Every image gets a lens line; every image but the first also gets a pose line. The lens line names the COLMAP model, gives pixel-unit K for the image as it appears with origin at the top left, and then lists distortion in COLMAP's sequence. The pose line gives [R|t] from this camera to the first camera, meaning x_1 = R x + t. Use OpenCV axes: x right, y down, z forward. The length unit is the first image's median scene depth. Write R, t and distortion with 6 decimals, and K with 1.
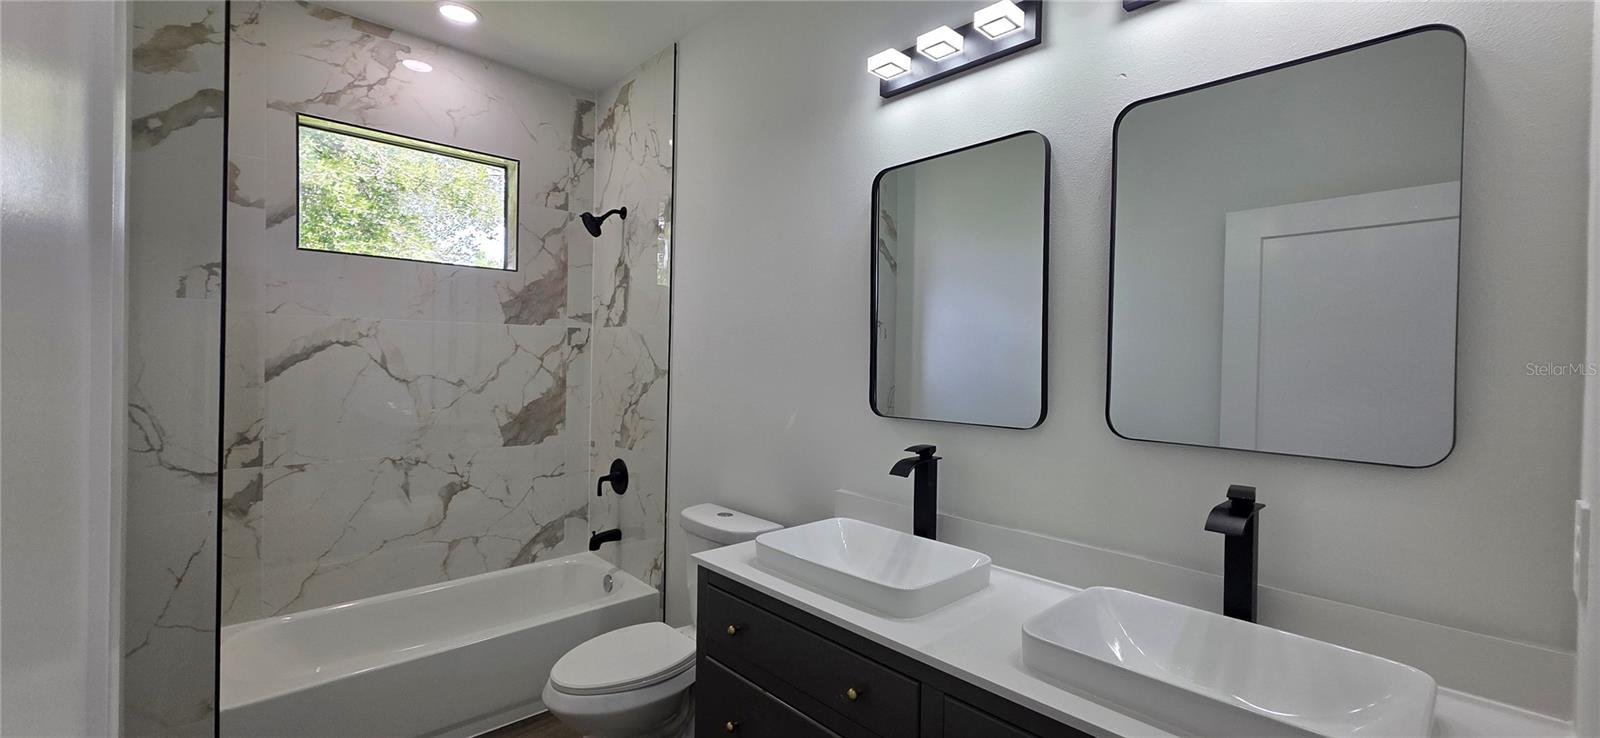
lens RADIAL K [[629.2, 0, 803.5], [0, 629.2, 363.1], [0, 0, 1]] dist [-0.001026, 0.000259]
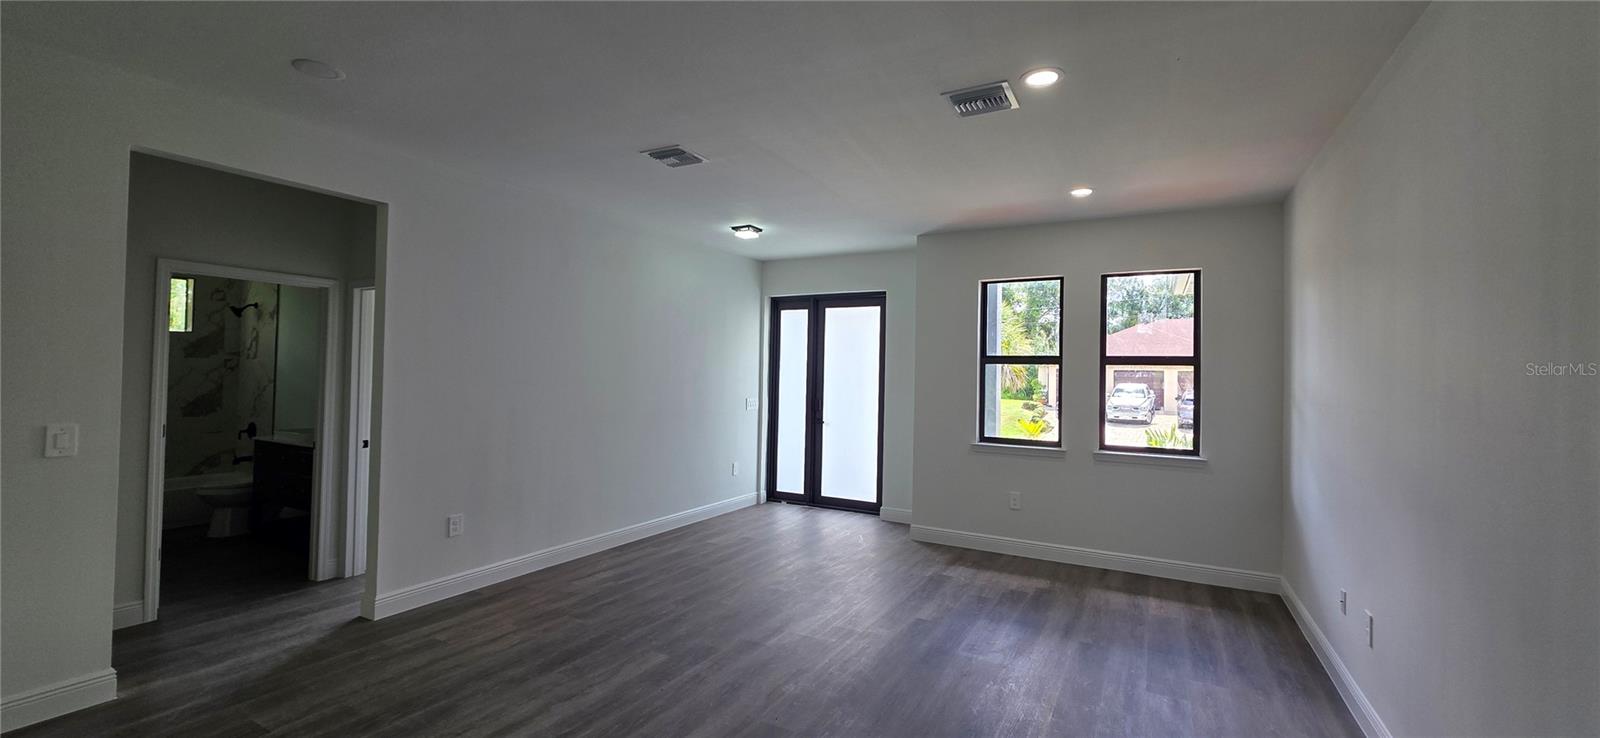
lens RADIAL K [[629.2, 0, 803.5], [0, 629.2, 363.1], [0, 0, 1]] dist [-0.001026, 0.000259]
pose [[0.949793, 0.007002, 0.312801, 0.780299], [-0.002352, 0.999881, -0.015243, -0.016790], [-0.312870, 0.013742, 0.949696, -1.538785]]
